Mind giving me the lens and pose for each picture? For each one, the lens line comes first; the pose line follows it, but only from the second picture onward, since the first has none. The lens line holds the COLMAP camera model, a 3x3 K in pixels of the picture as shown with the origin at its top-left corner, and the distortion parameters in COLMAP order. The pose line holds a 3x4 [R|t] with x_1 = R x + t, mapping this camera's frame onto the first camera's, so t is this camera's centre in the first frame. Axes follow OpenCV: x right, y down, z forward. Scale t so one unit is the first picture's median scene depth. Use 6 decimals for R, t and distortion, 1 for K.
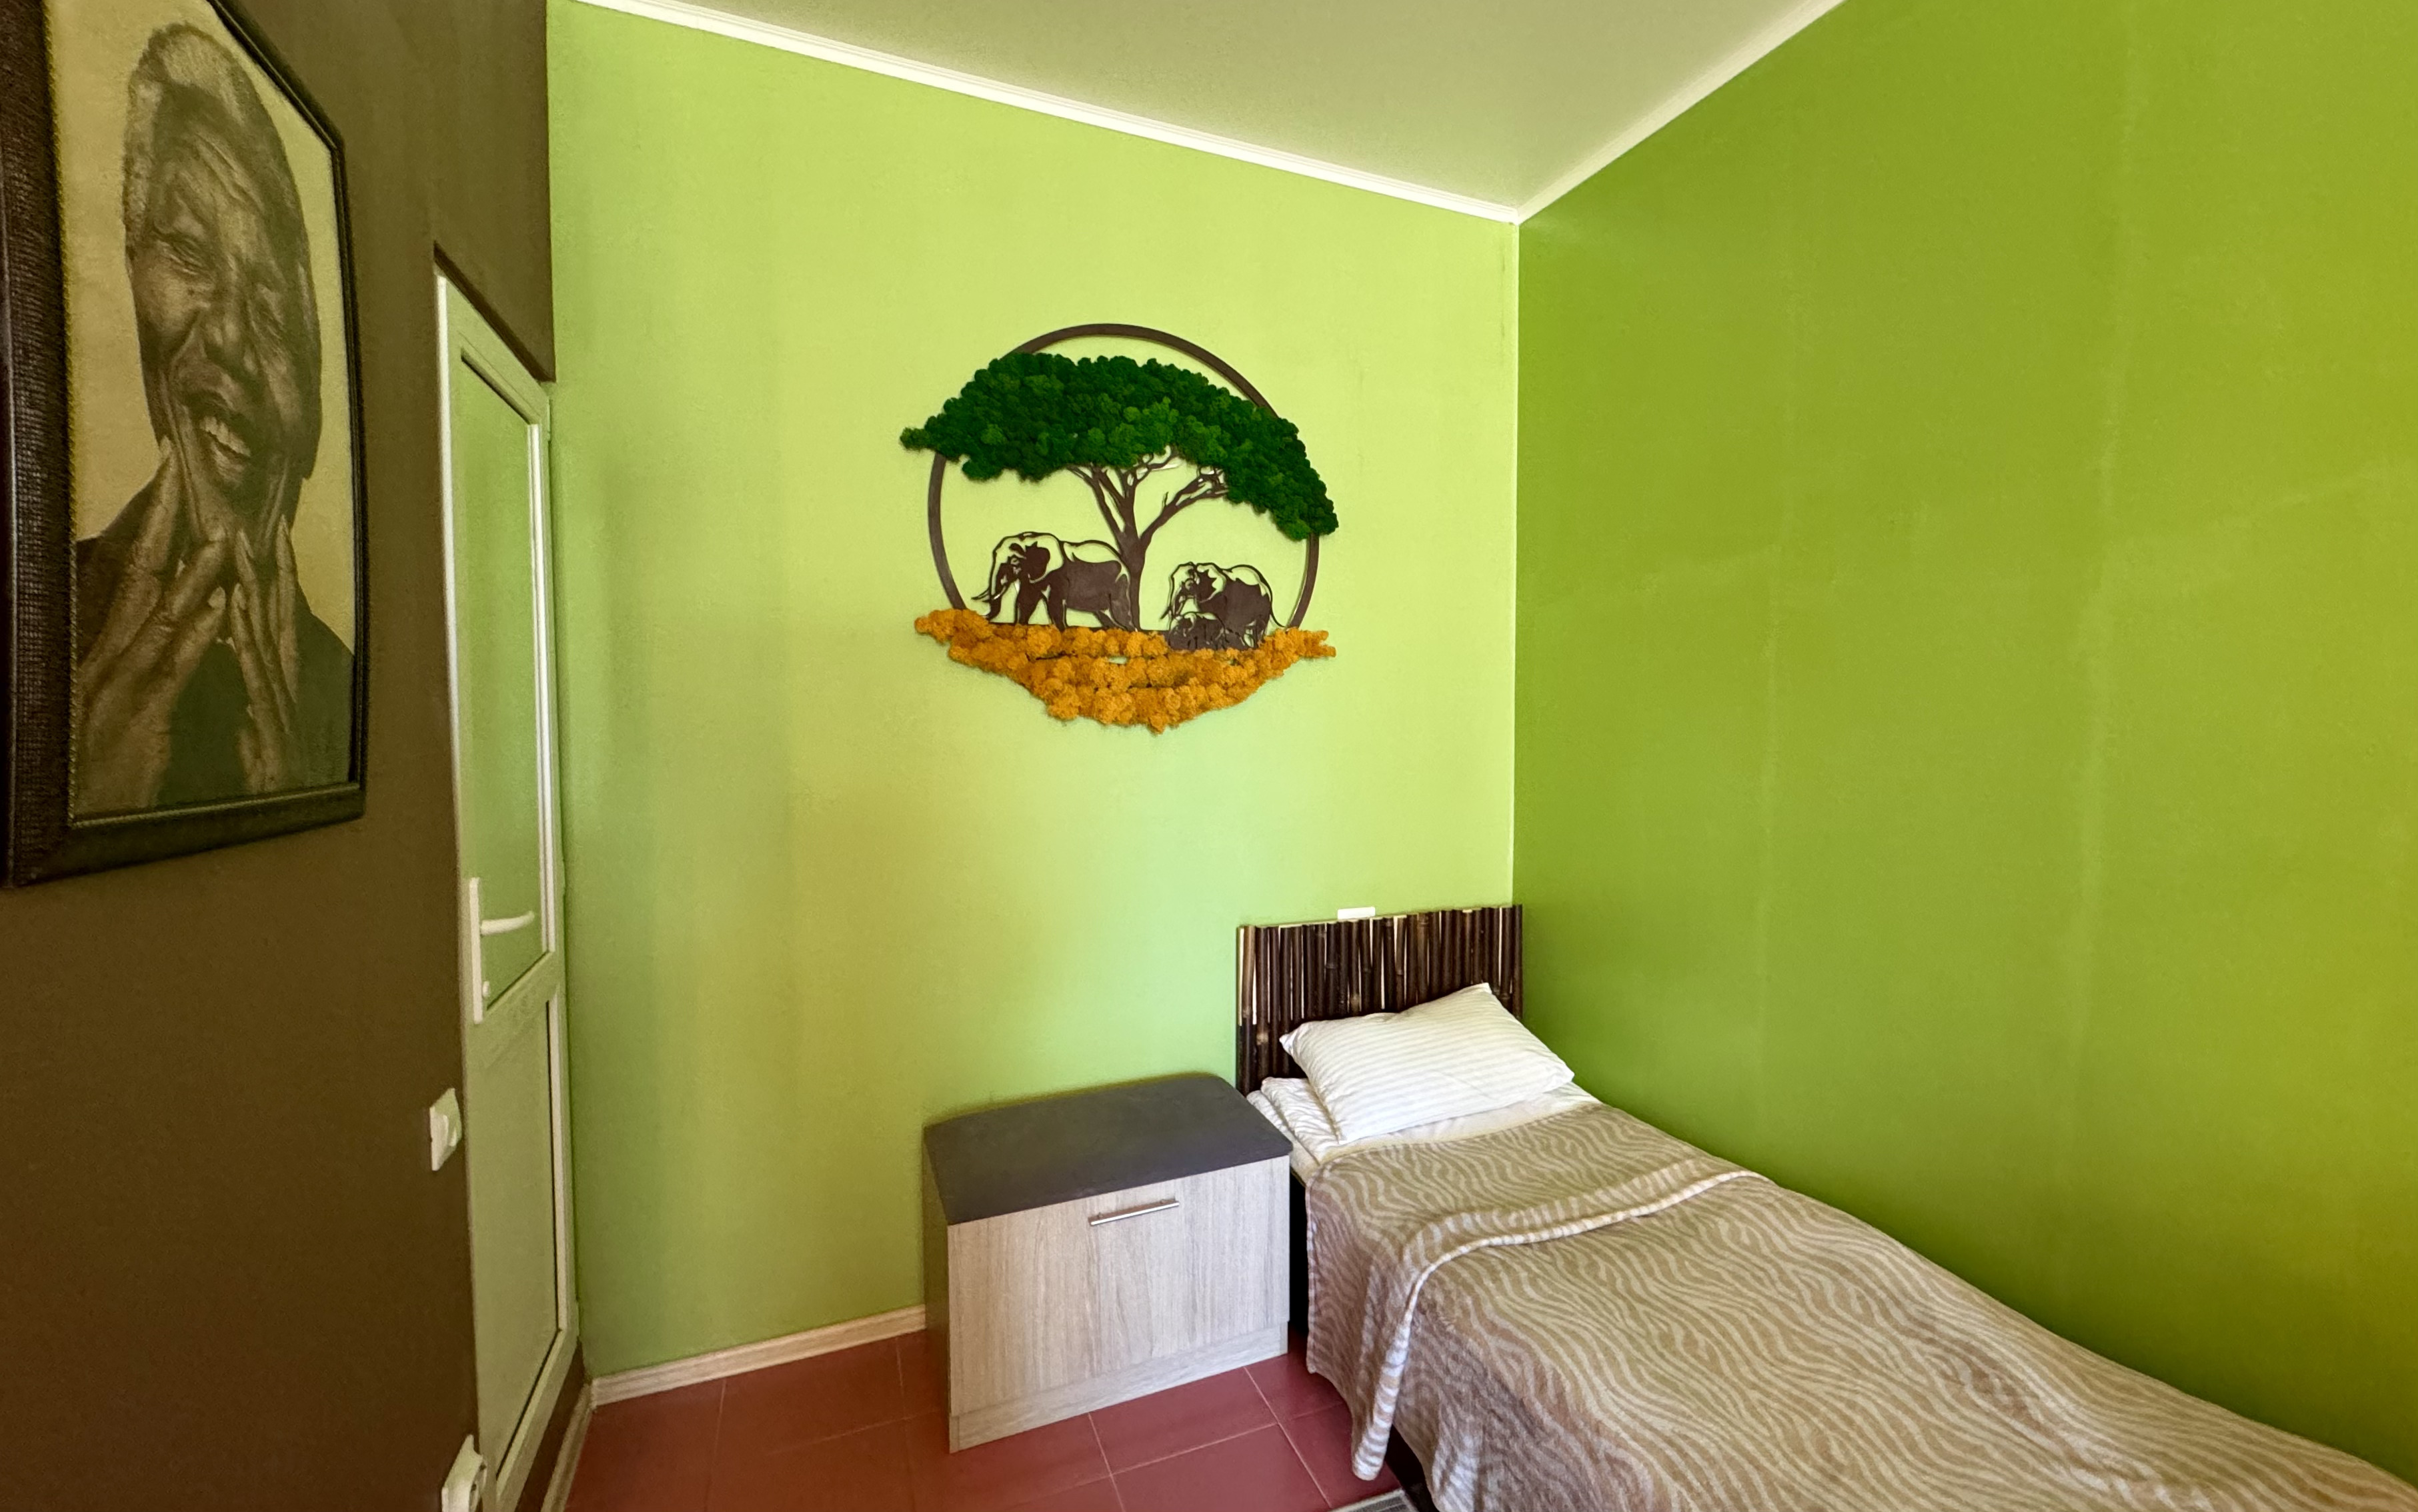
lens RADIAL K [[1030.0, 0, 1298.7], [0, 1030.0, 748.5], [0, 0, 1]] dist [-0.000837, -0.000207]
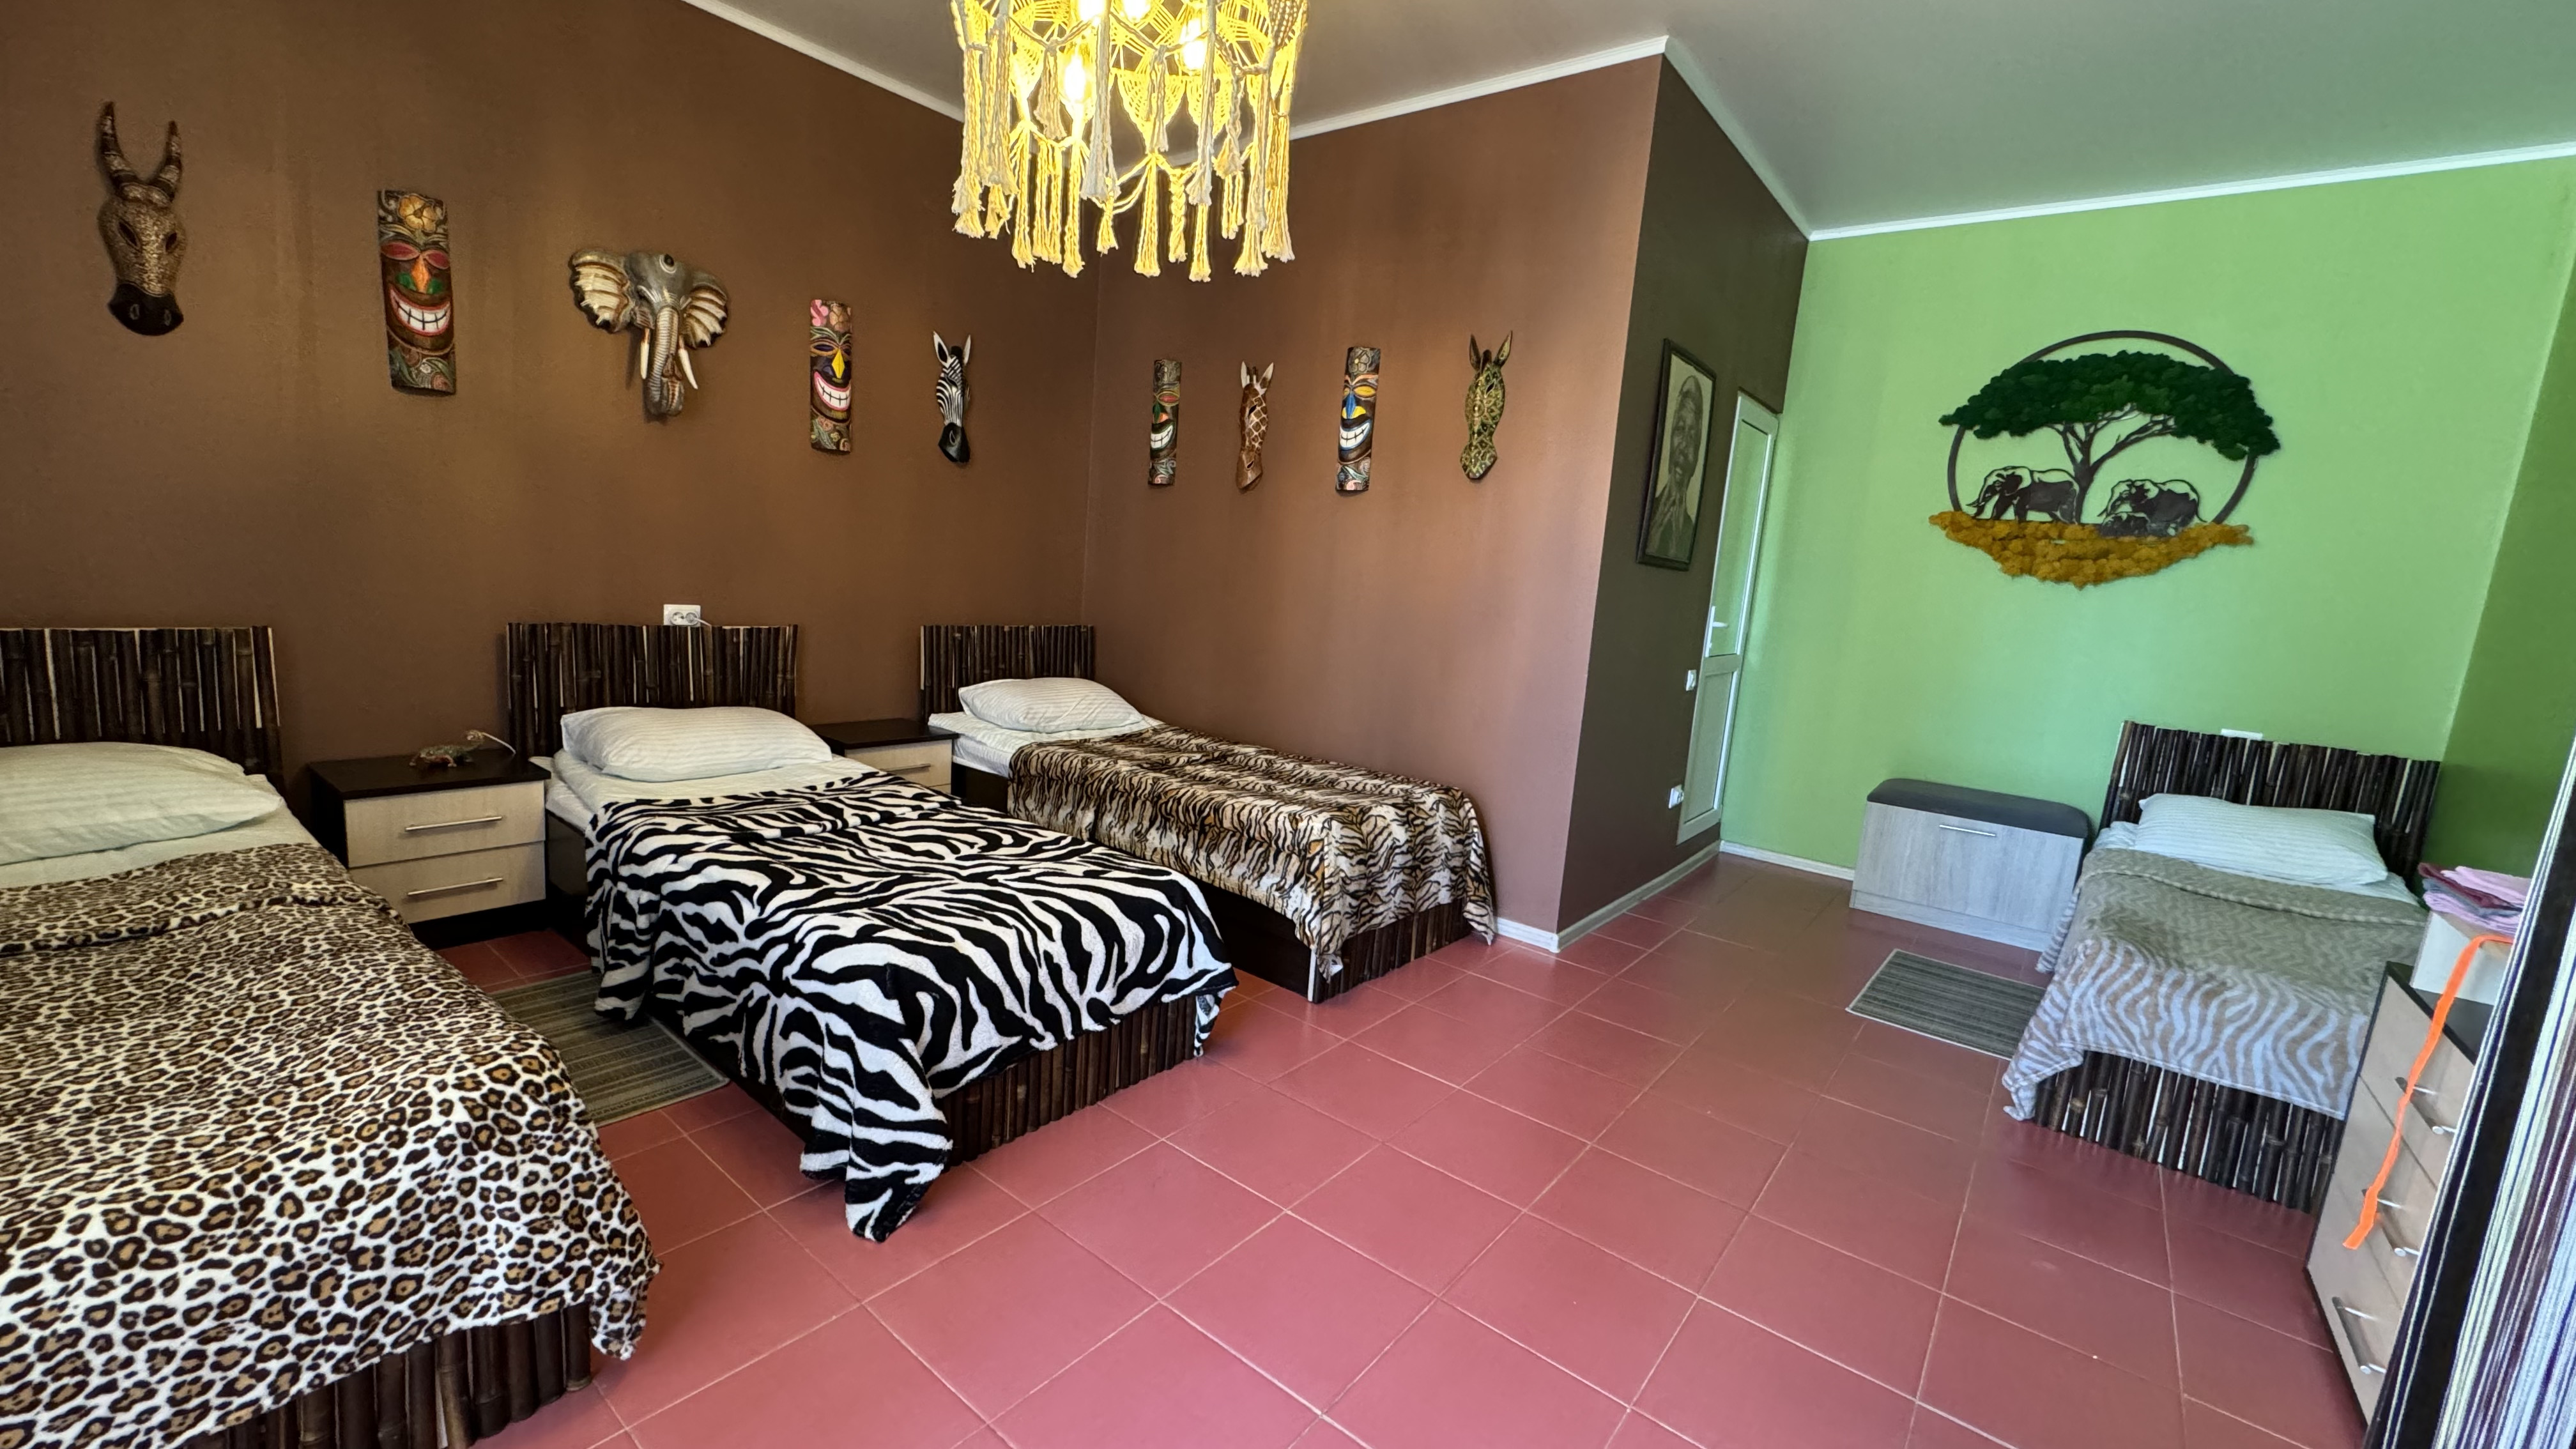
lens RADIAL K [[1025.9, 0, 1288.0], [0, 1025.9, 724.5], [0, 0, 1]] dist [-0.004707, 0.000694]
pose [[0.442500, 0.174749, -0.879577, 0.767530], [-0.116470, 0.983721, 0.136846, 0.121328], [0.889173, 0.041890, 0.455650, -0.828921]]
